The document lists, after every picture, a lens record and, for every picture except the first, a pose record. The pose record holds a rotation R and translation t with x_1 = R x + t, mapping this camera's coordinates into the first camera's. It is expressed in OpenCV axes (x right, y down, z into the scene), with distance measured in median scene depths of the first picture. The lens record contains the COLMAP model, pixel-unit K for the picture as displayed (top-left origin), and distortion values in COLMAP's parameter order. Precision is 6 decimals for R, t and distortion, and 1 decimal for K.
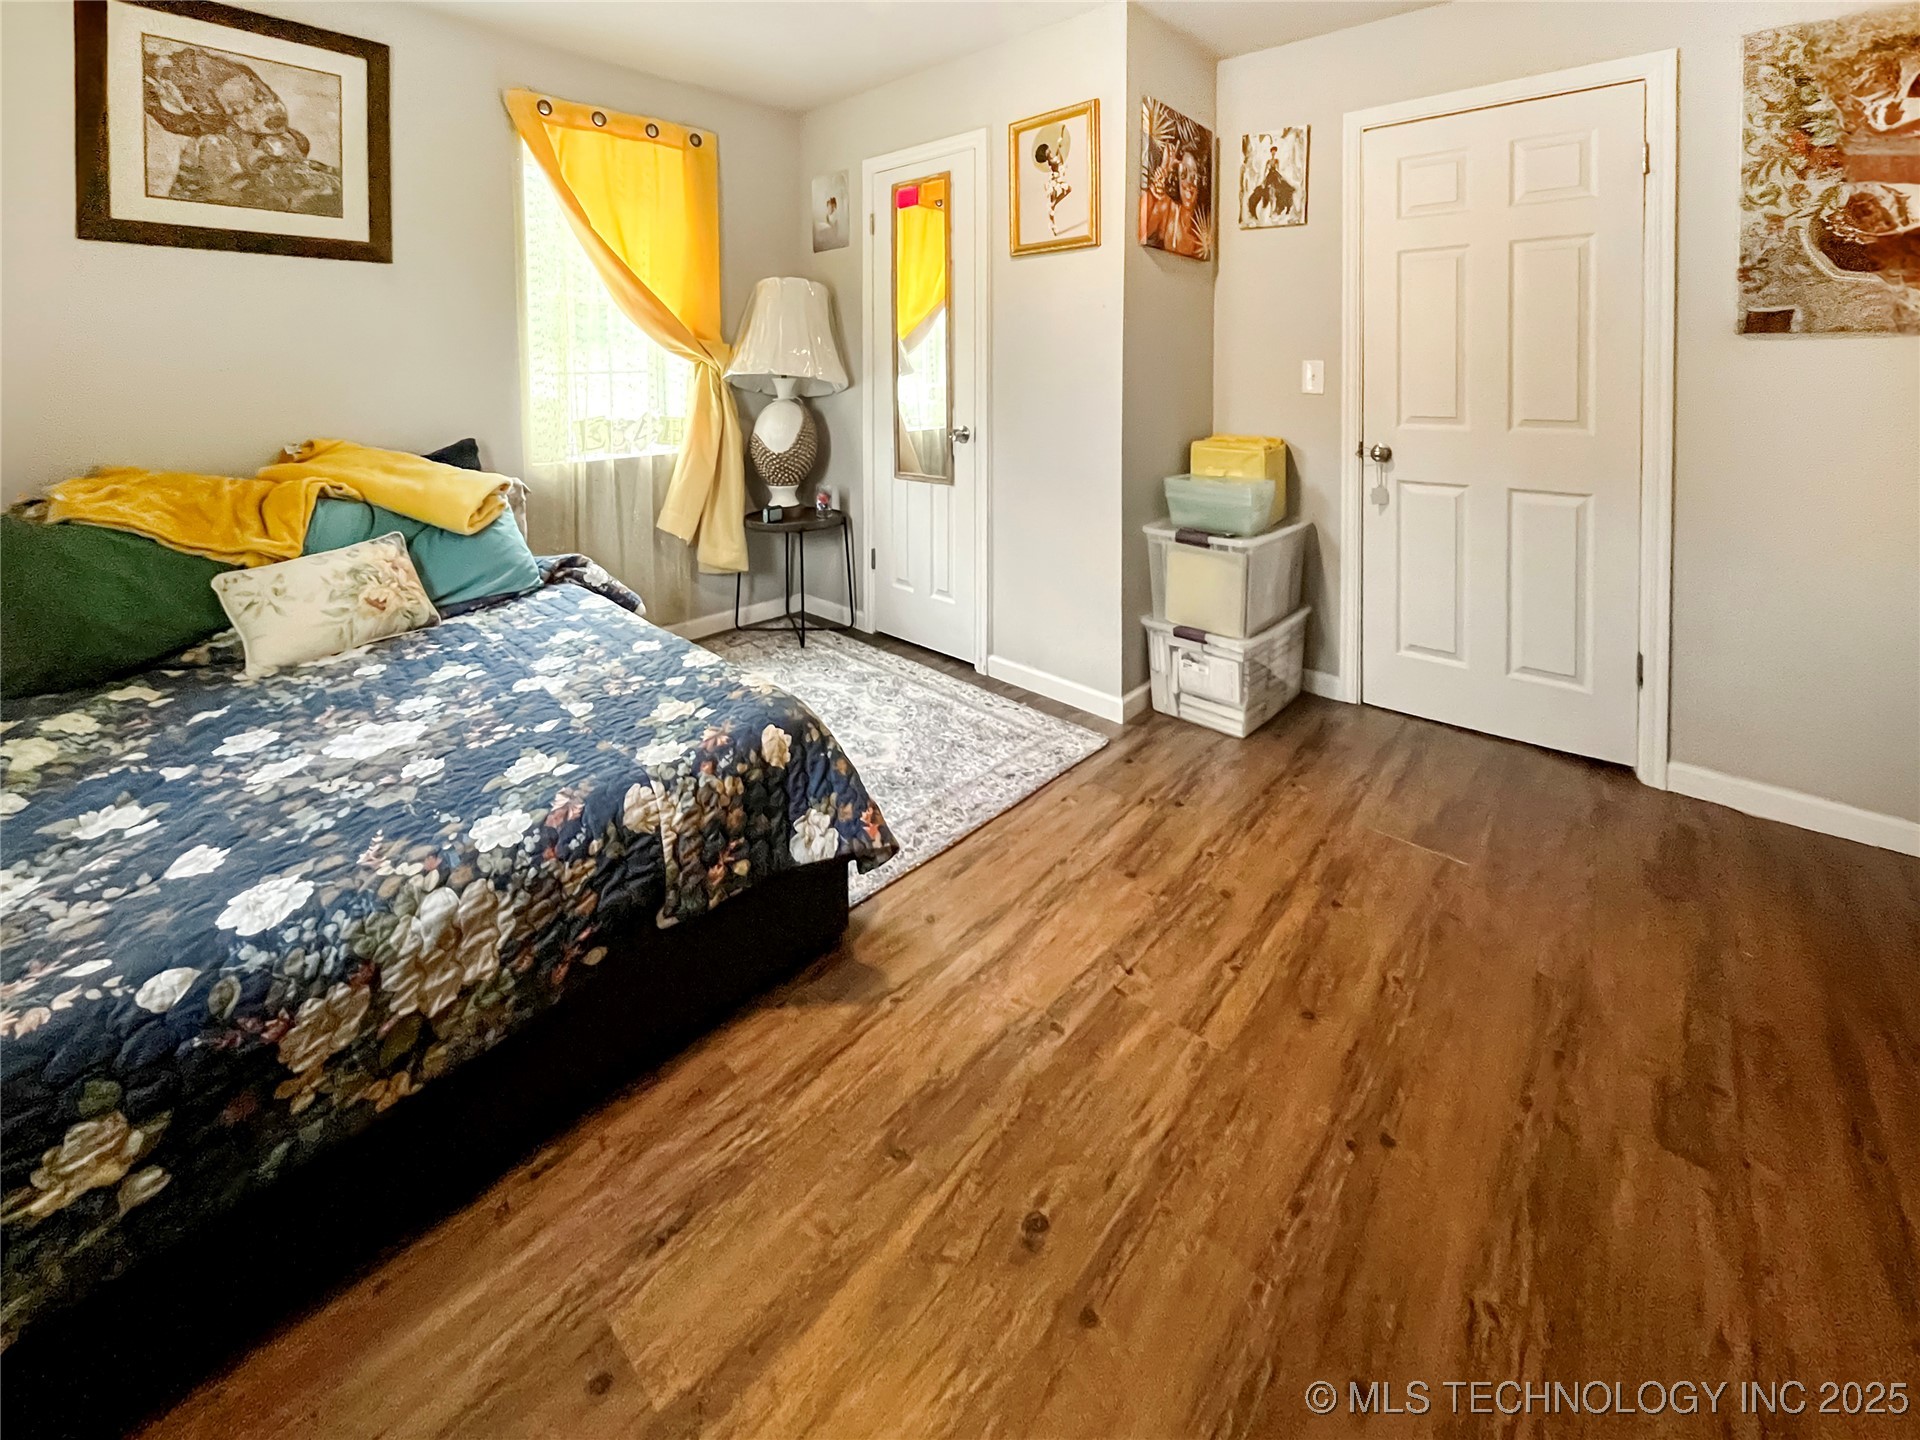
lens RADIAL K [[781.1, 0, 959.7], [0, 781.1, 416.2], [0, 0, 1]] dist [-0.000561, 0.000177]
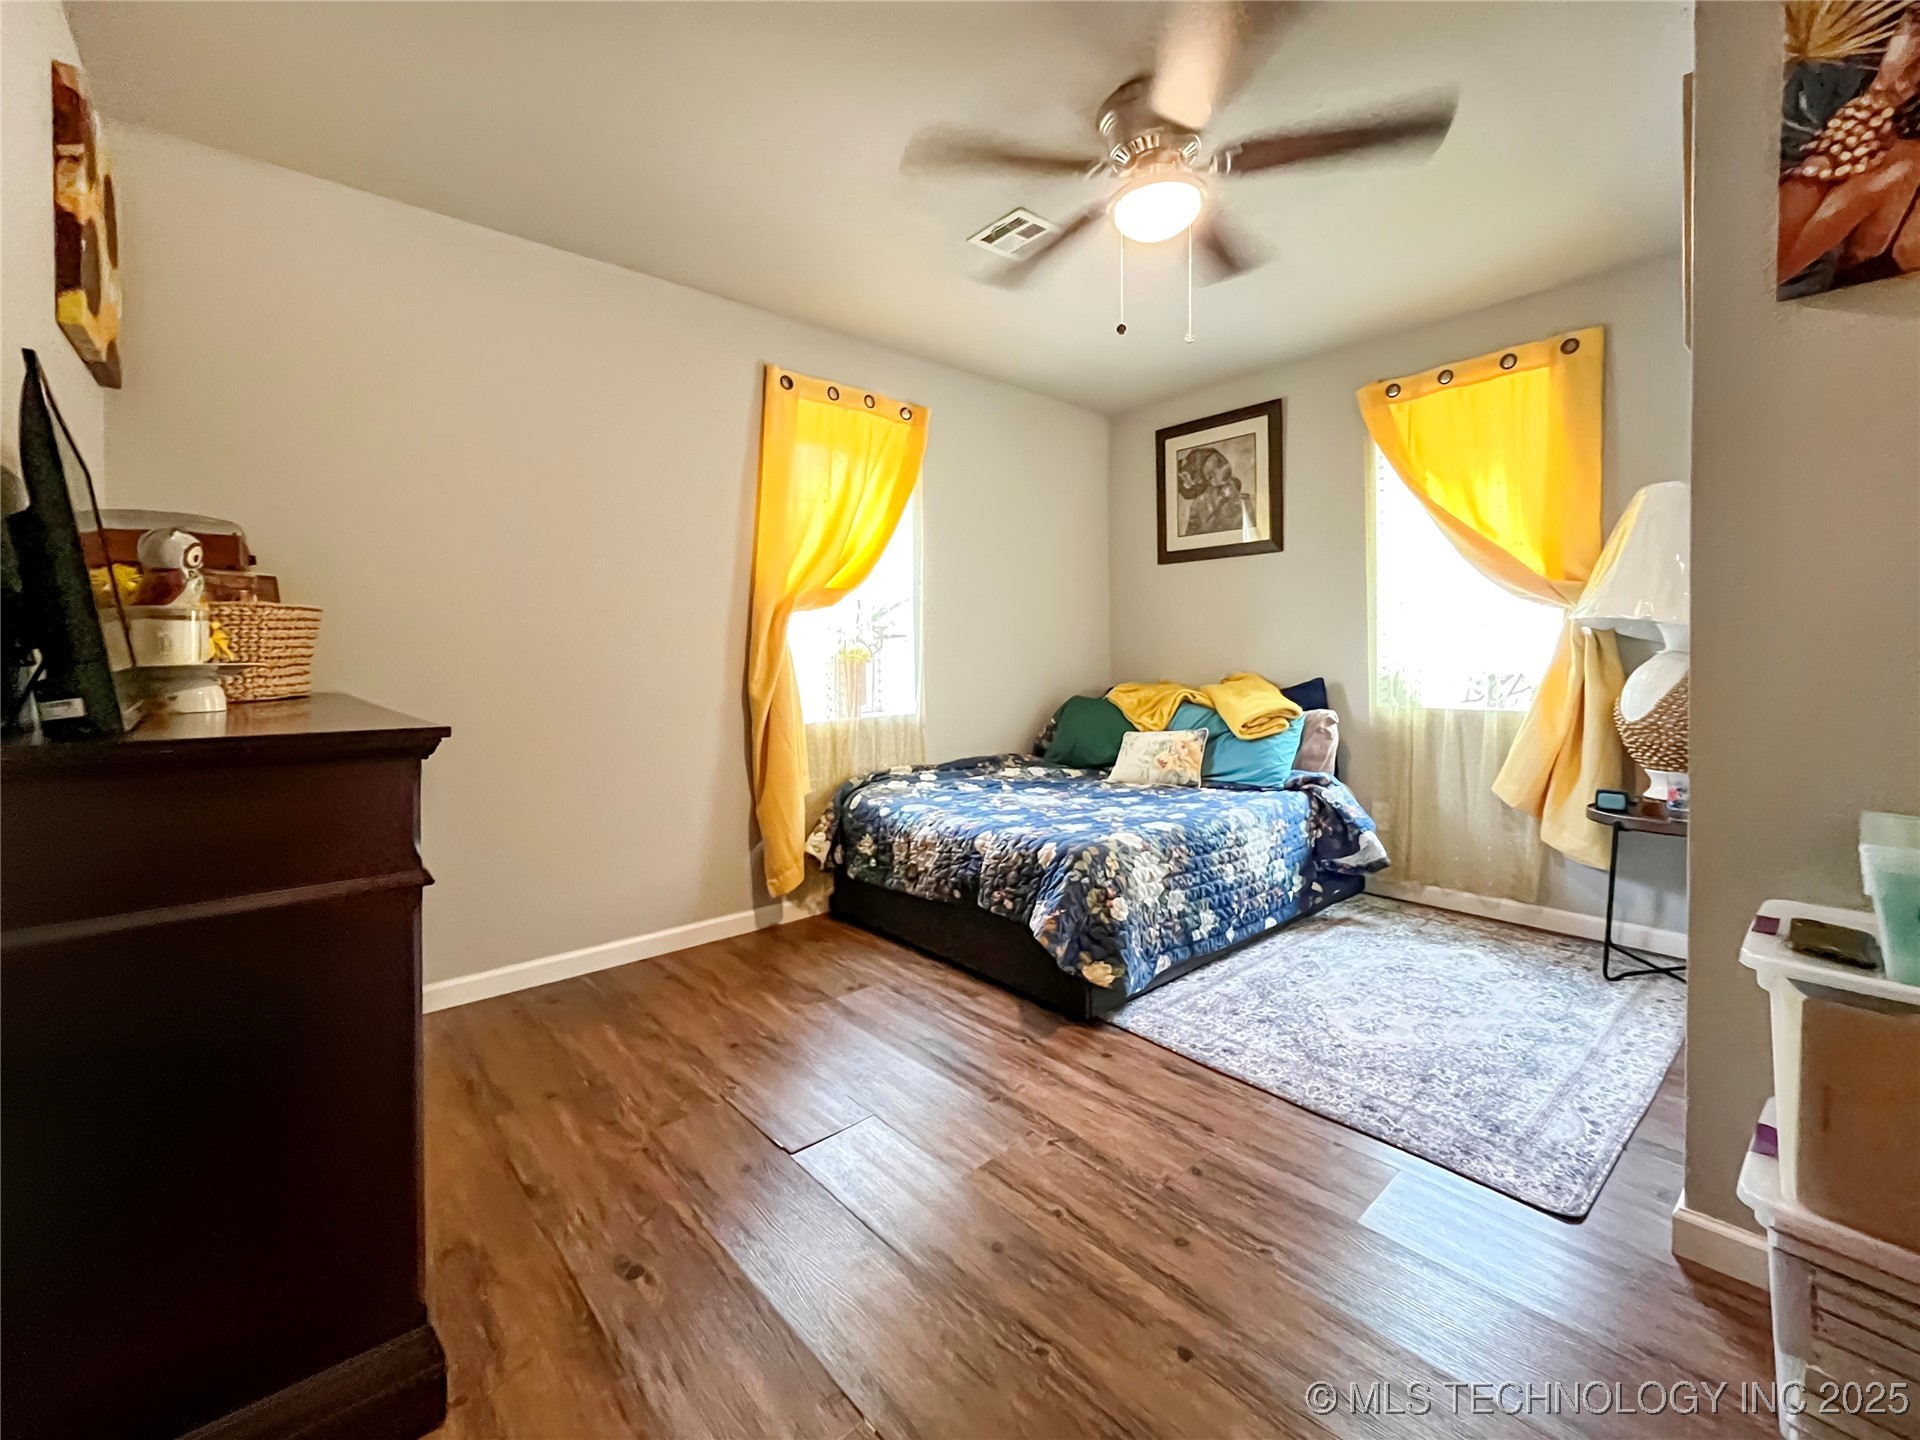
lens RADIAL K [[779.2, 0, 960.0], [0, 779.2, 720.0], [0, 0, 1]] dist [-0.000516, -0.000170]
pose [[-0.090791, 0.082718, -0.992429, 1.044182], [-0.057945, 0.994417, 0.088185, 0.026604], [0.994183, 0.065513, -0.085491, 0.766482]]
